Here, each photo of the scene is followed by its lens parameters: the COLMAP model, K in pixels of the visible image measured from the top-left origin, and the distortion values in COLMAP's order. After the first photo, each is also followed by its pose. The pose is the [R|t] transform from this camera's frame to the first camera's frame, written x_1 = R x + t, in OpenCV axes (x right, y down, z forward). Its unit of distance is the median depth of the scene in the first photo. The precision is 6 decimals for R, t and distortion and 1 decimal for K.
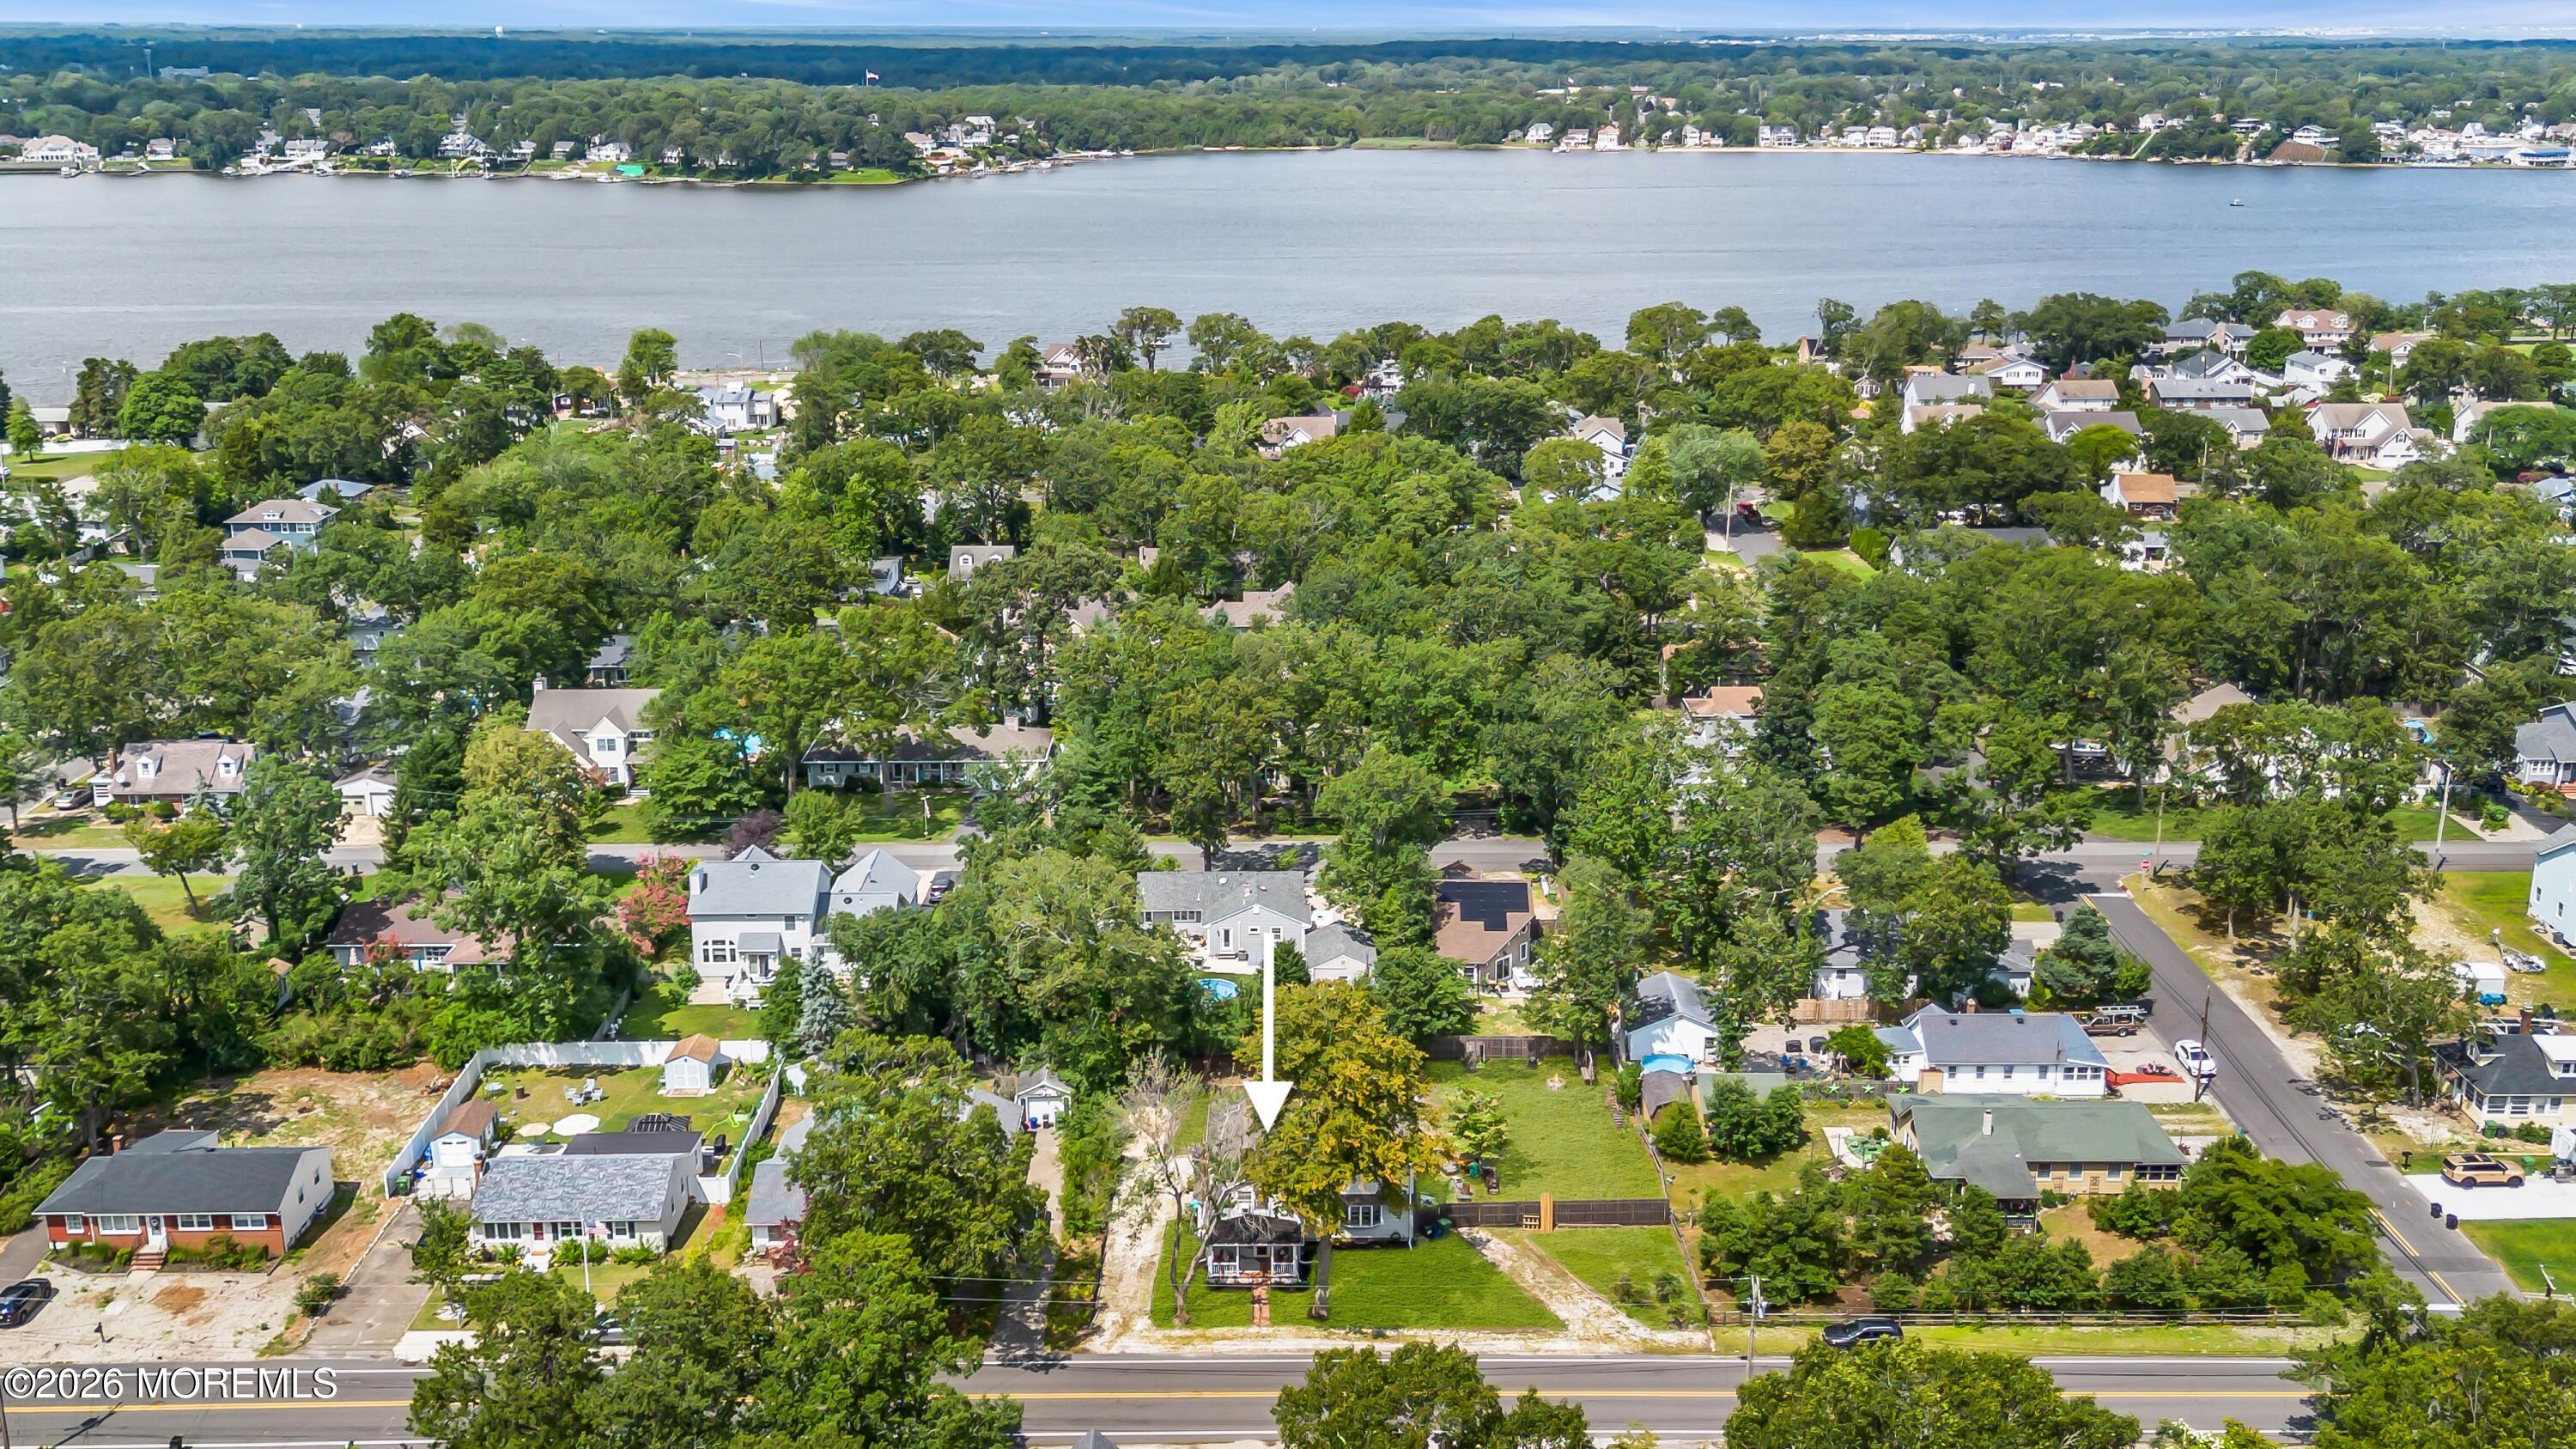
lens RADIAL K [[2373.1, 0, 1293.8], [0, 2373.1, 729.7], [0, 0, 1]] dist [0.059875, -0.083890]
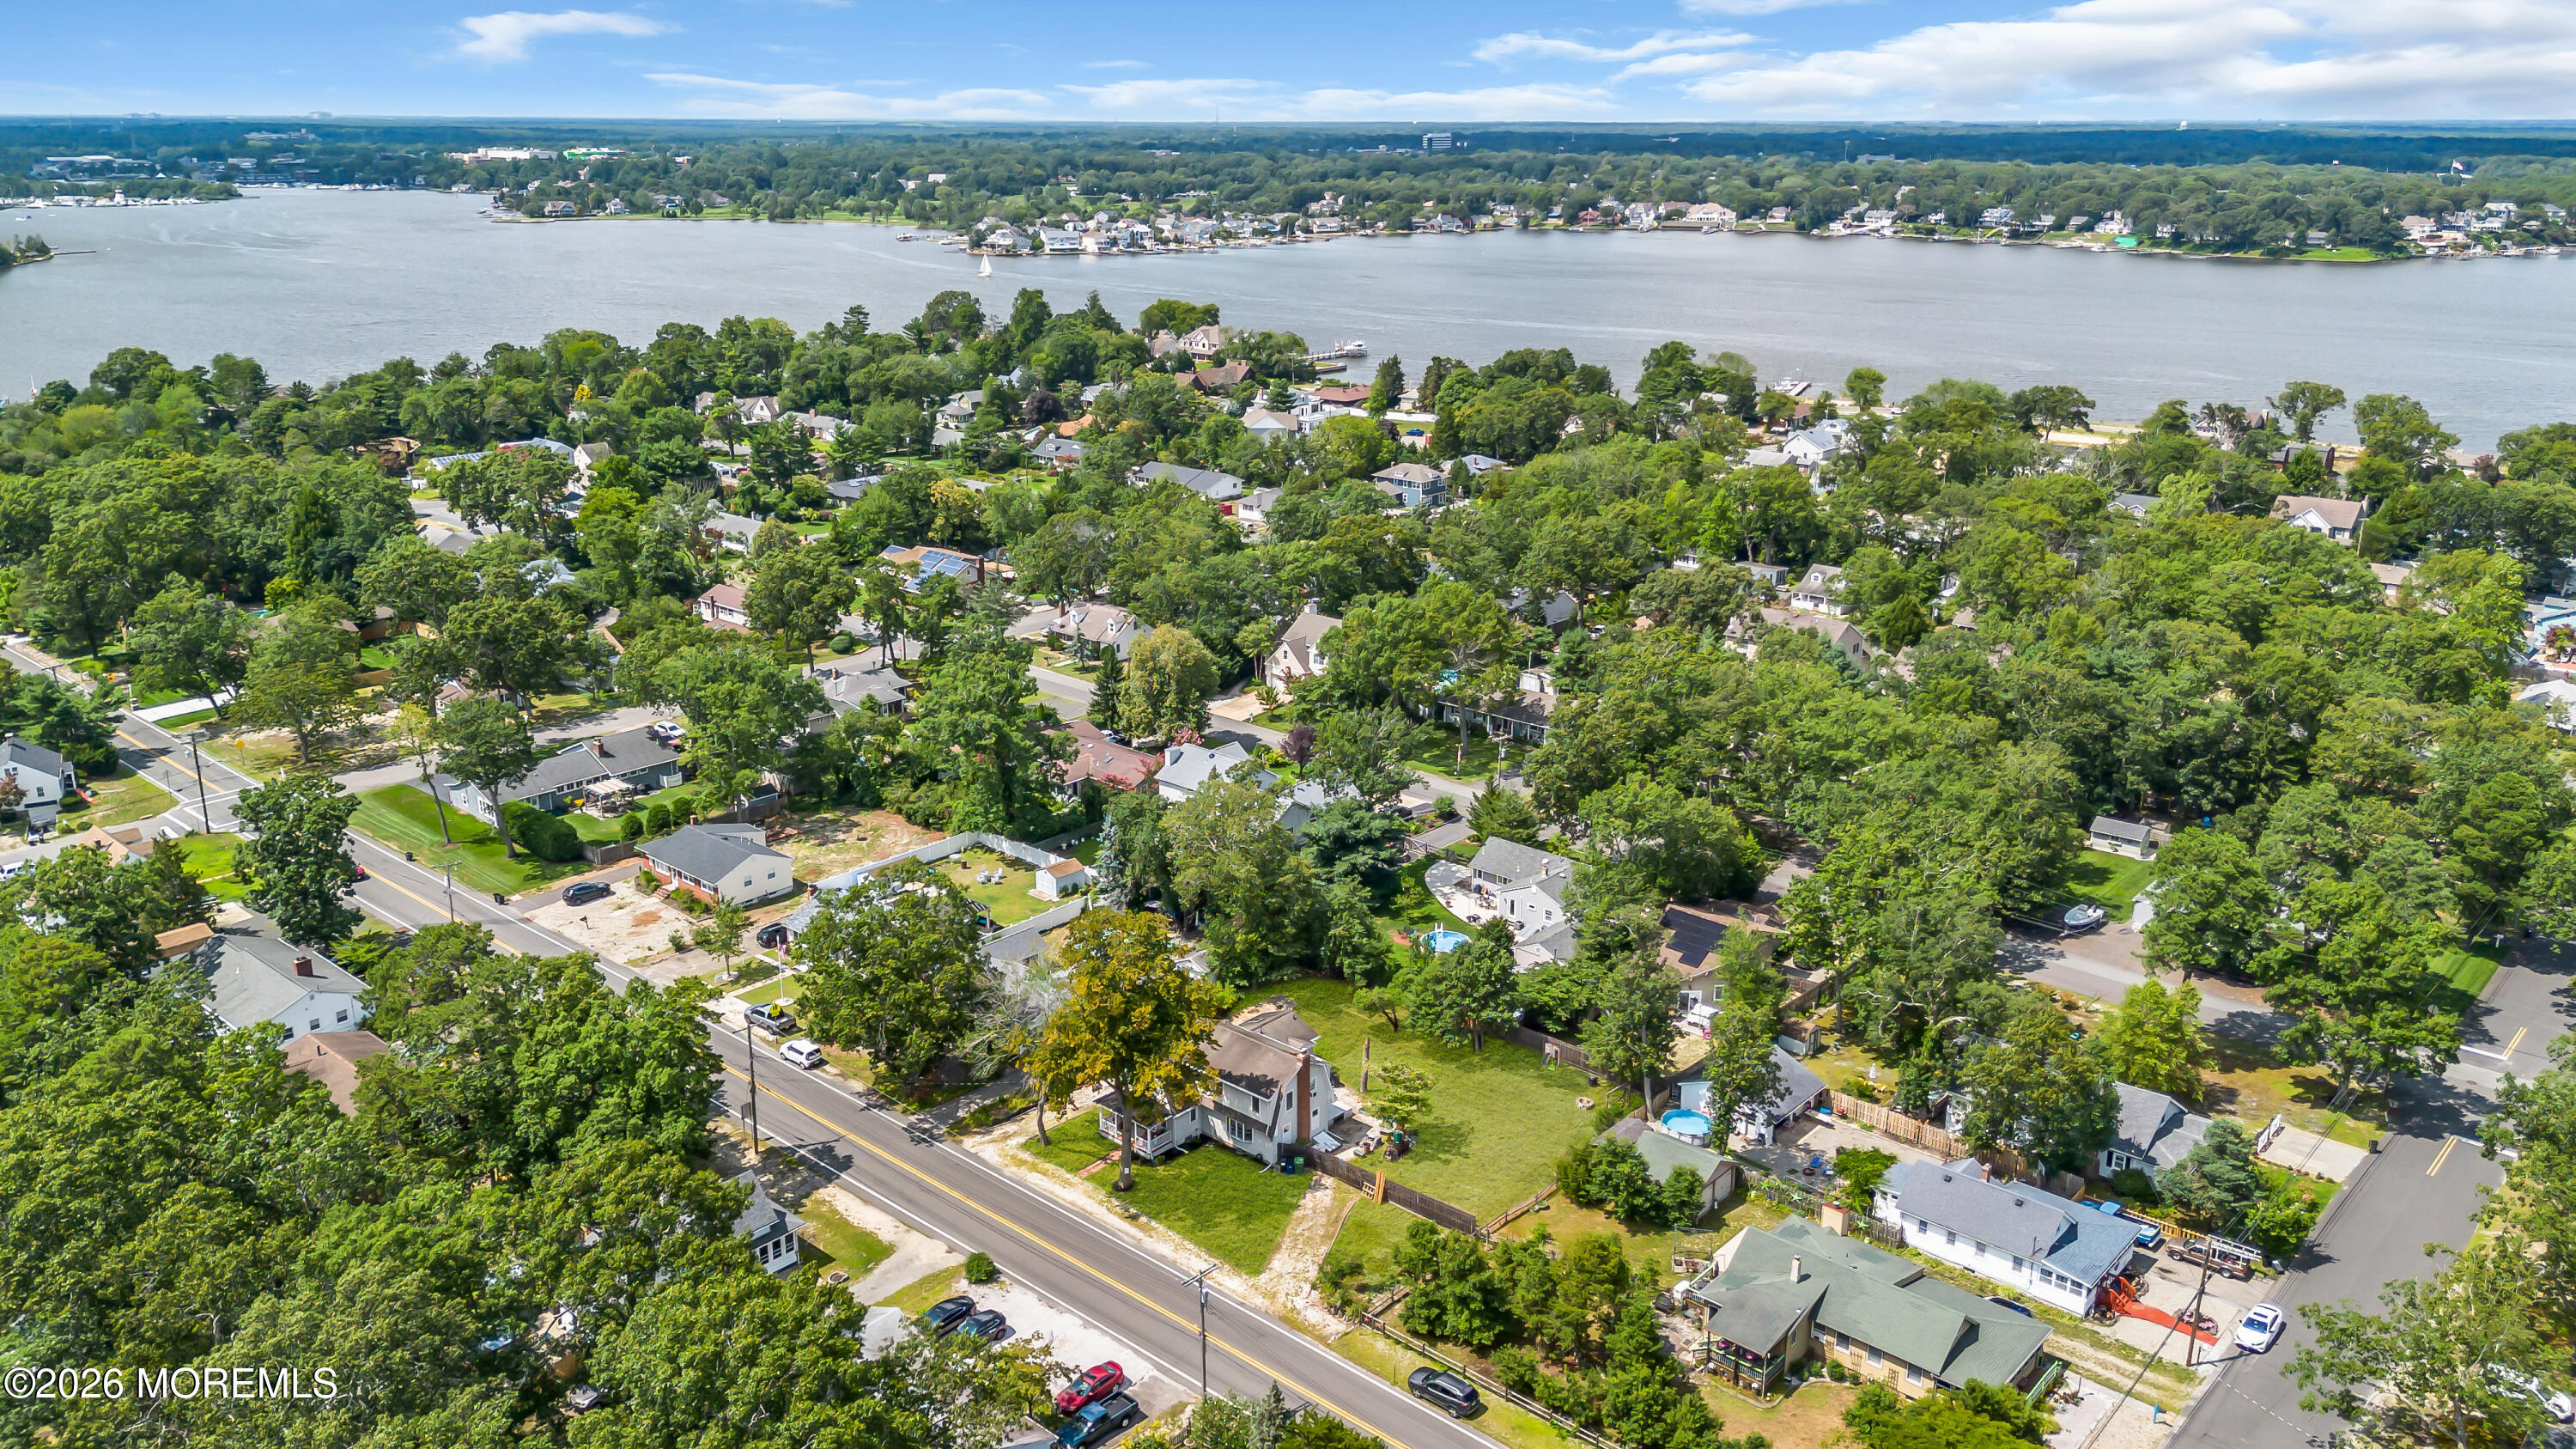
lens RADIAL K [[1892.7, 0, 1289.2], [0, 1892.7, 716.2], [0, 0, 1]] dist [0.052619, -0.059859]
pose [[0.741335, 0.200165, -0.640591, 0.087518], [-0.189889, 0.978044, 0.085856, -0.011412], [0.643712, 0.057993, 0.763067, 0.042581]]
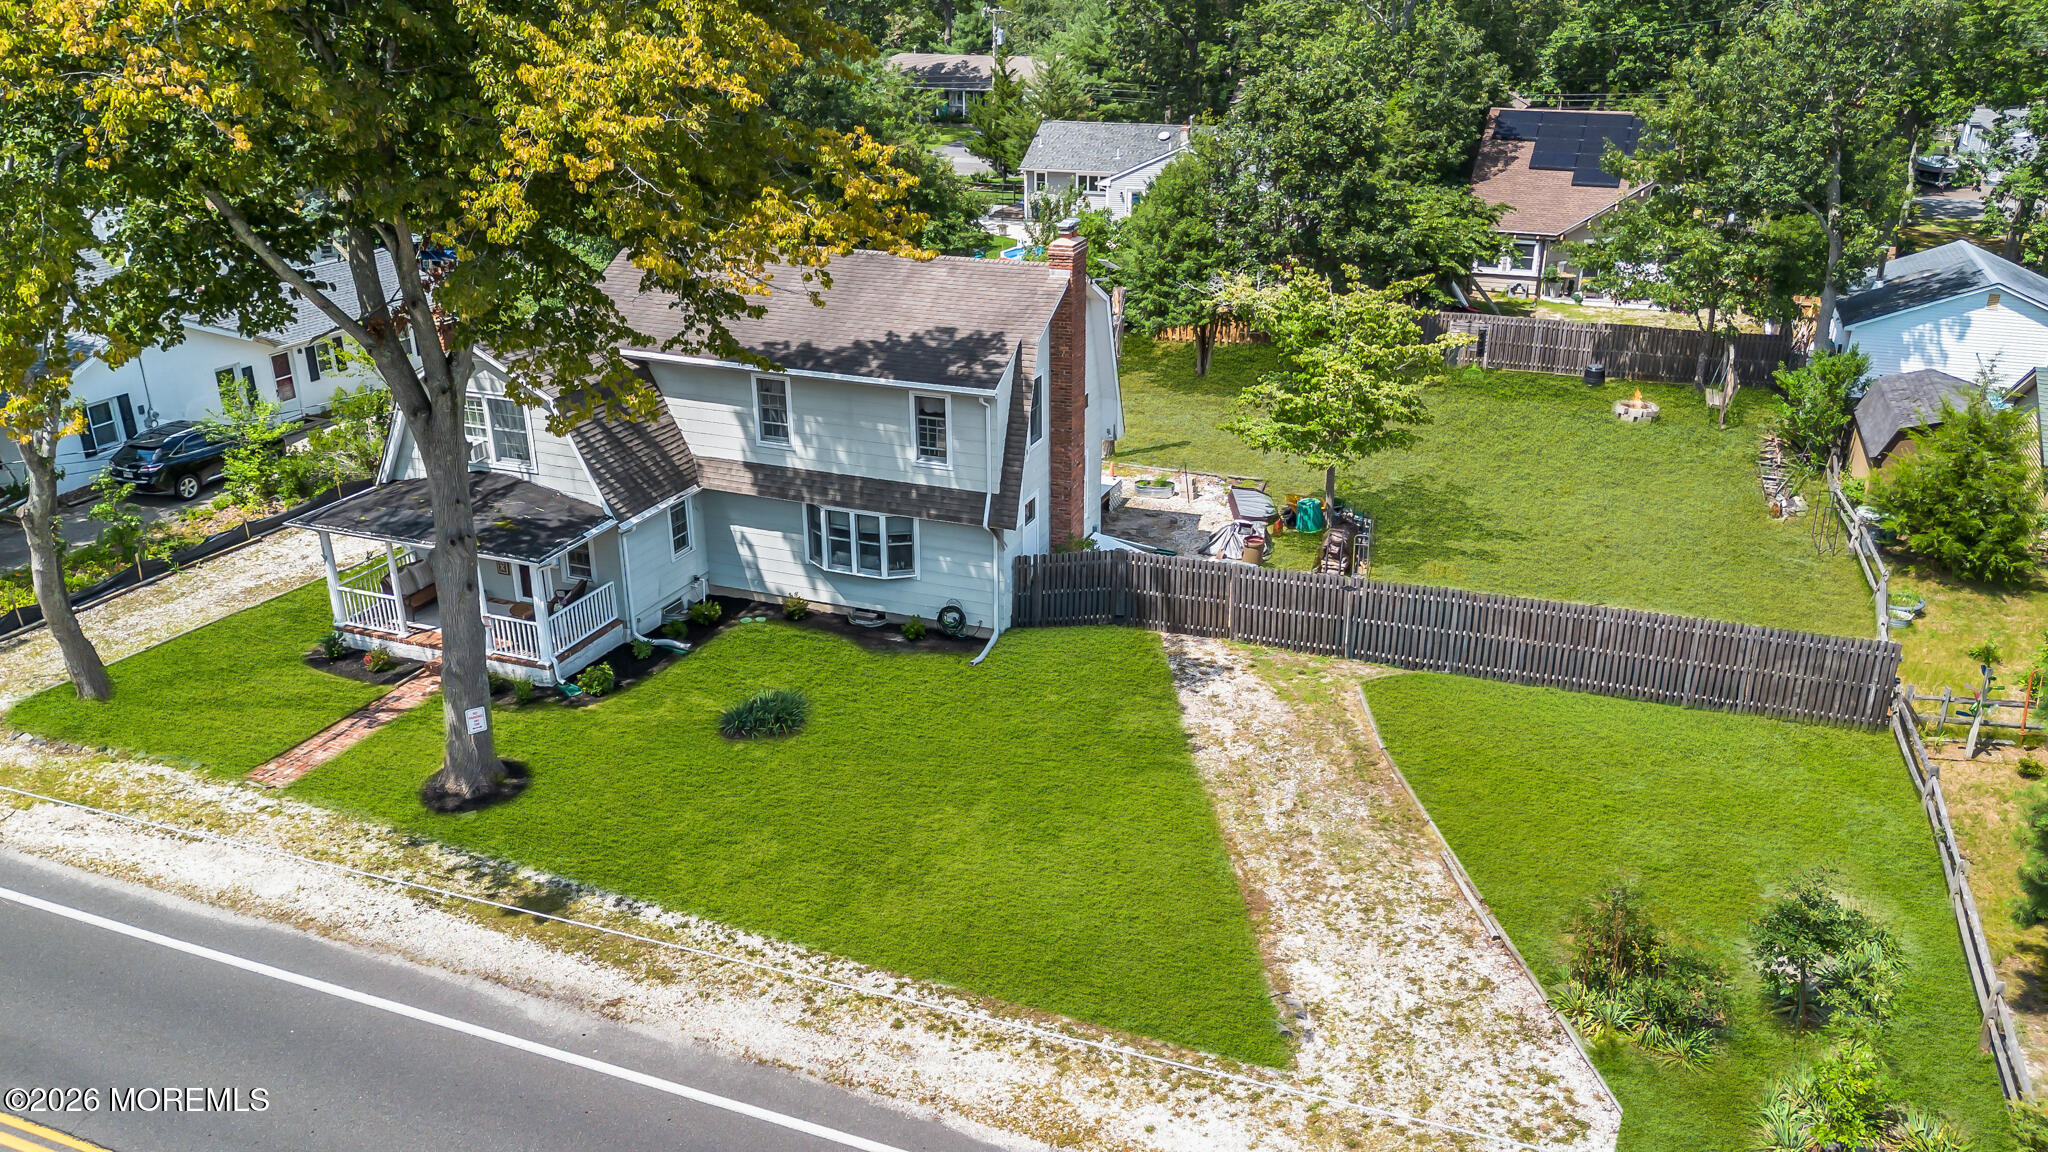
lens RADIAL K [[1504.6, 0, 1025.0], [0, 1504.6, 569.4], [0, 0, 1]] dist [0.052619, -0.059859]
pose [[0.924769, 0.137749, -0.354721, 0.018442], [-0.101741, 0.987748, 0.118330, 0.026219], [0.366675, -0.073339, 0.927454, 0.117525]]
